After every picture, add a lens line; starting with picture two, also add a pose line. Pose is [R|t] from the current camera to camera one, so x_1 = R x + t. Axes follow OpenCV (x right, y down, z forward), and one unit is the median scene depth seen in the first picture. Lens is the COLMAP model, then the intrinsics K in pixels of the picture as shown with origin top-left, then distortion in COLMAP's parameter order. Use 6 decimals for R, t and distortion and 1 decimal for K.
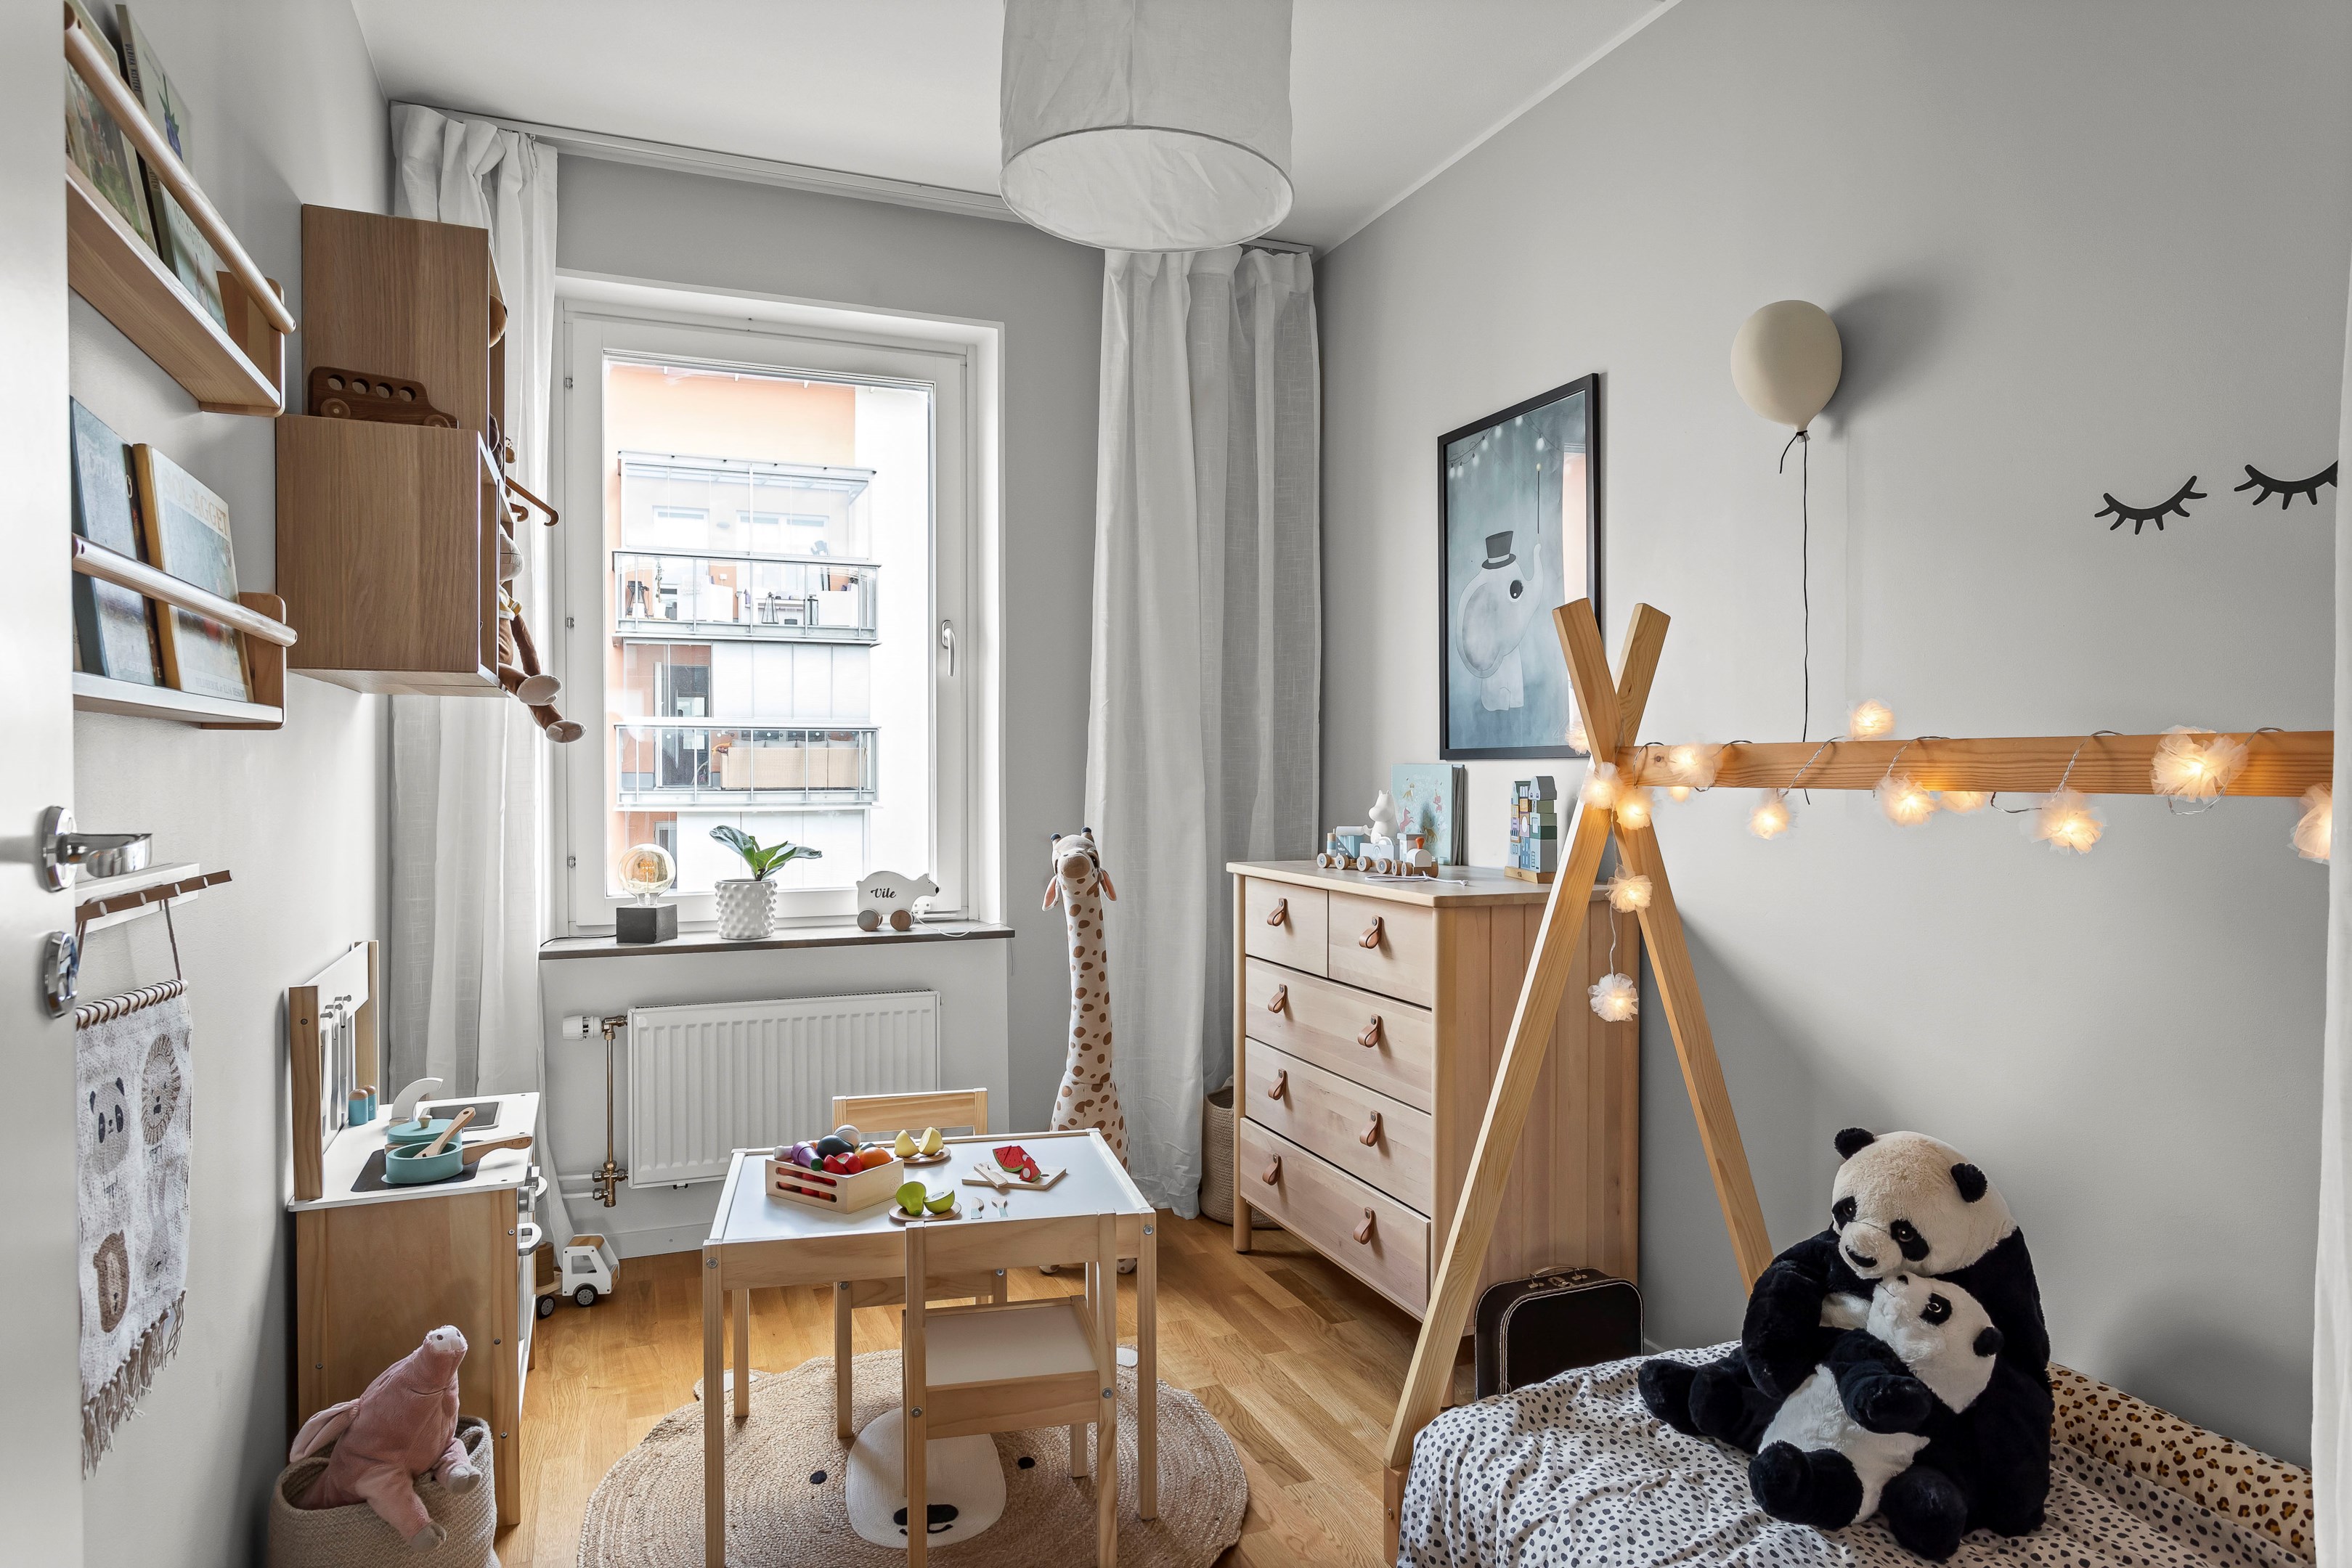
lens RADIAL K [[1350.2, 0, 1164.9], [0, 1350.2, 796.4], [0, 0, 1]] dist [-0.018497, 0.011088]
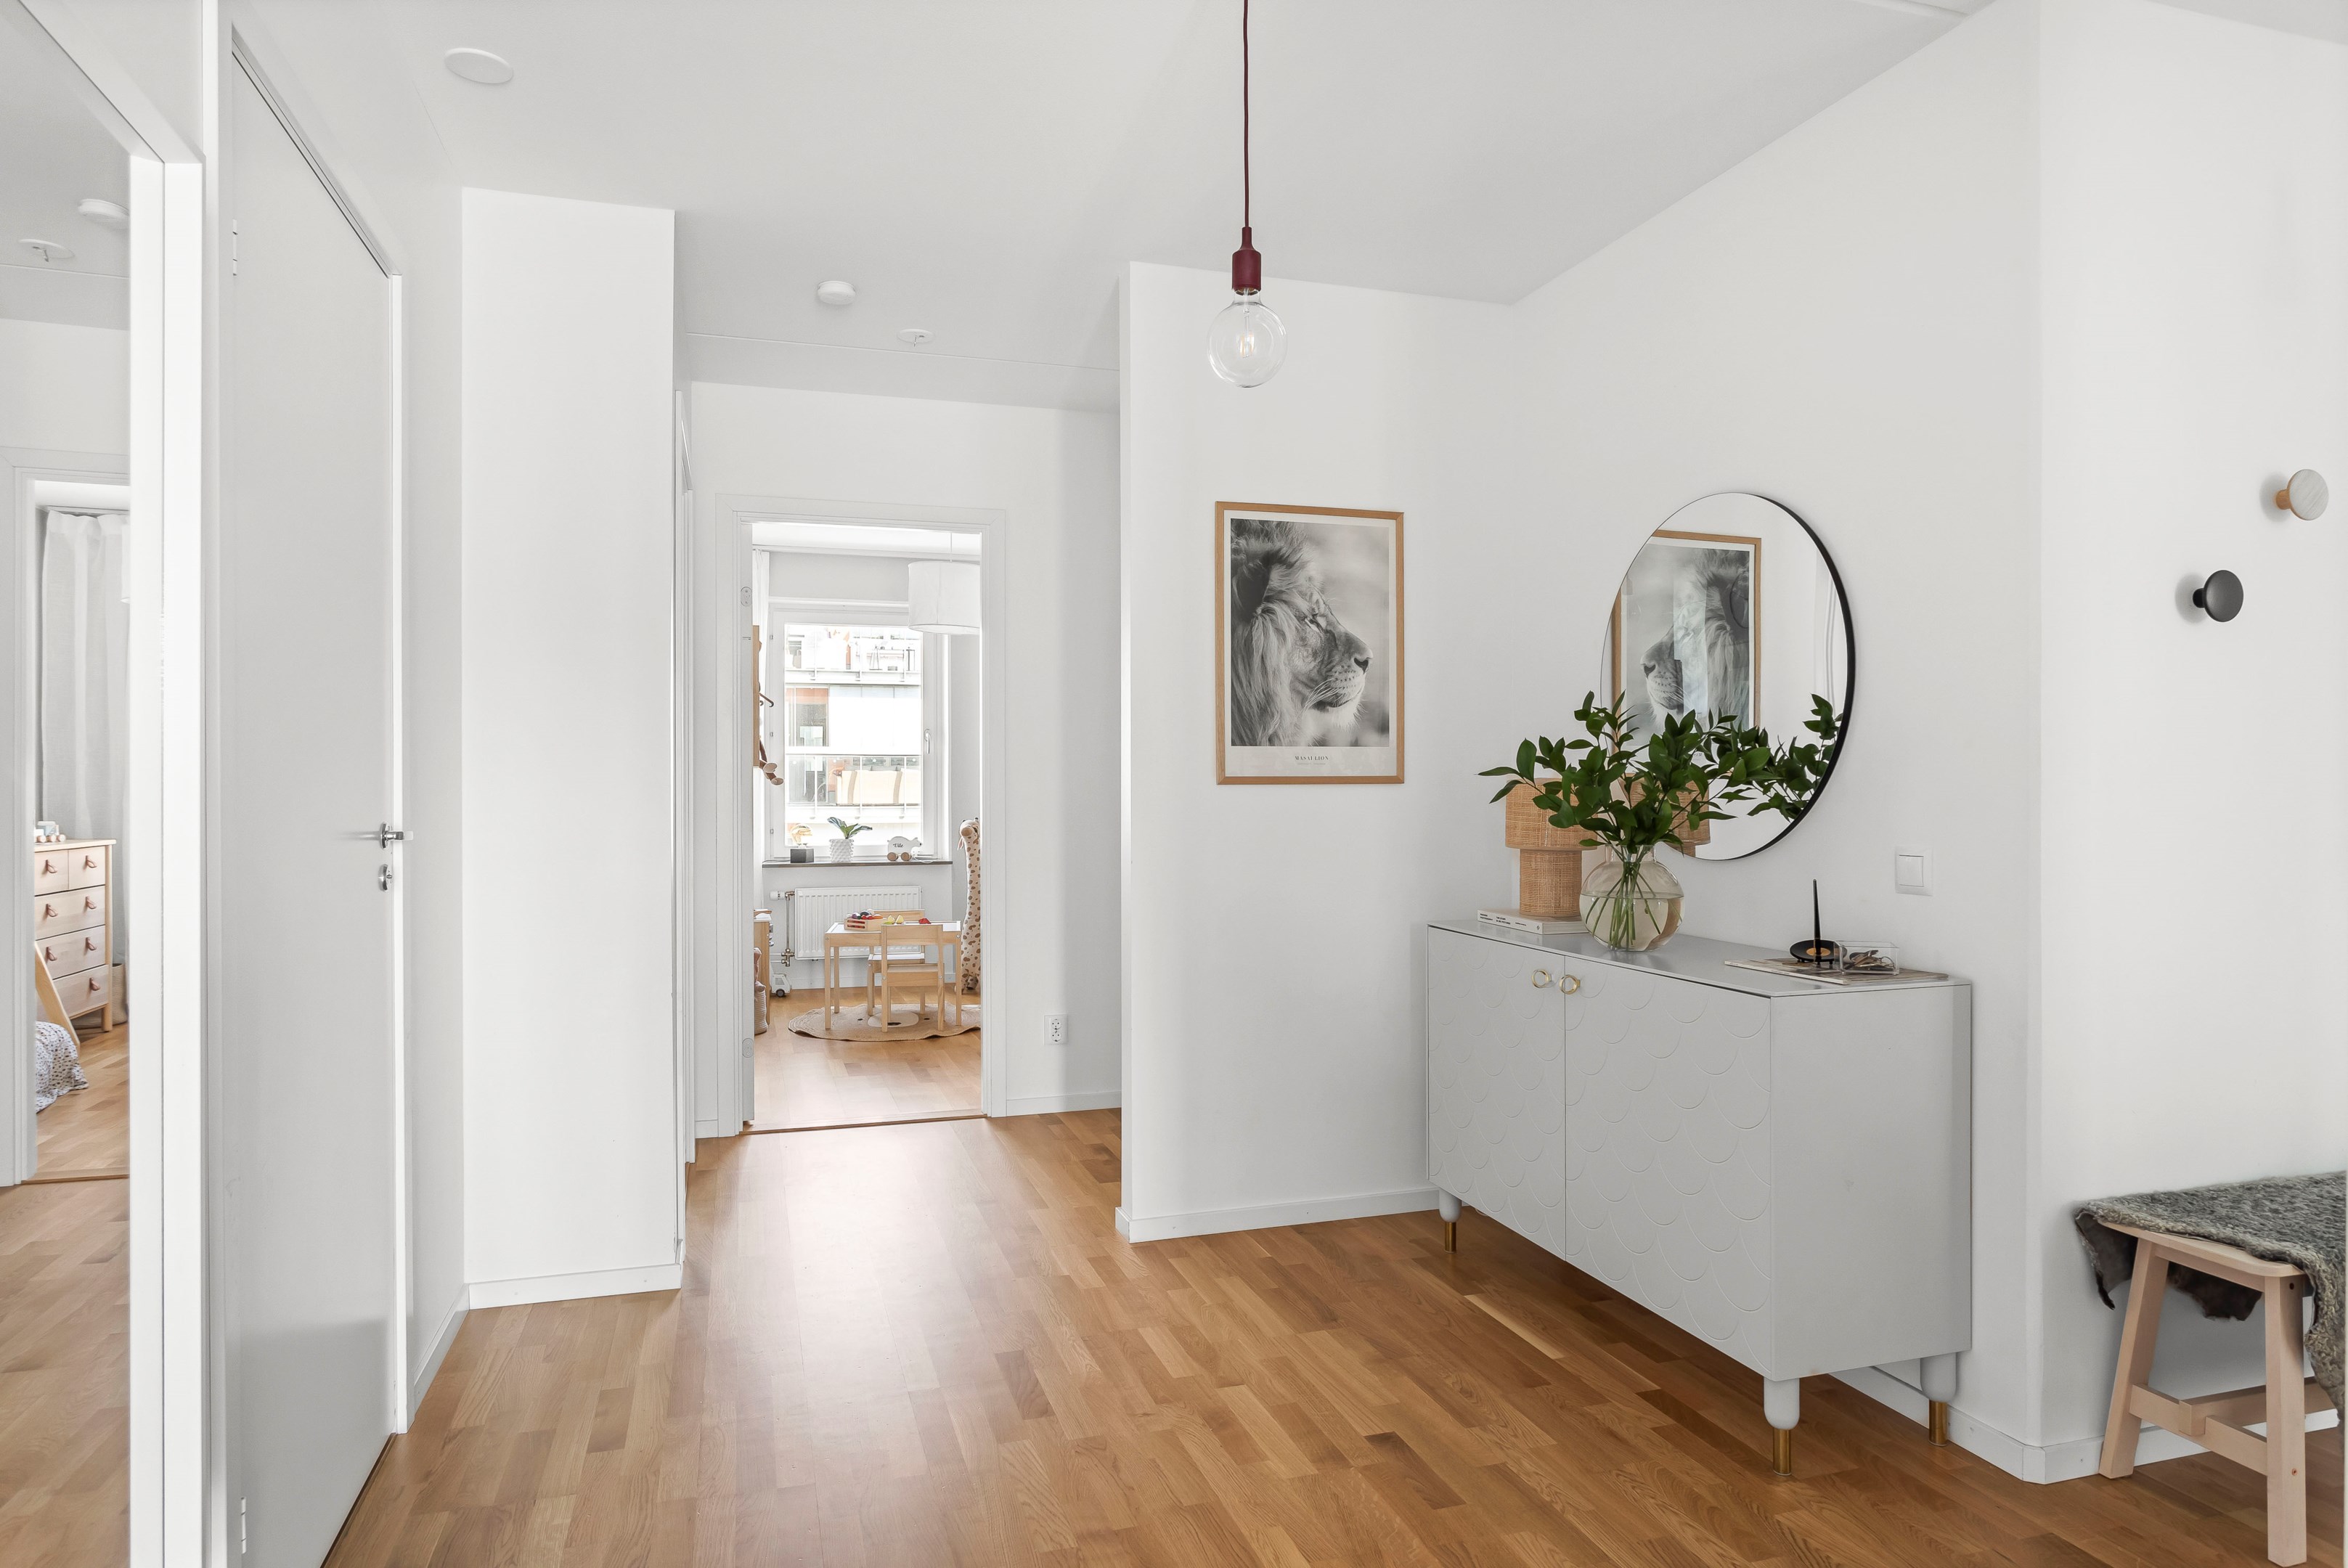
lens RADIAL K [[1348.0, 0, 1162.9], [0, 1348.0, 796.3], [0, 0, 1]] dist [-0.018497, 0.011088]
pose [[0.996649, -0.003940, -0.081700, 0.454066], [0.002942, 0.999920, -0.012333, 0.015890], [0.081742, 0.012051, 0.996581, -1.340197]]
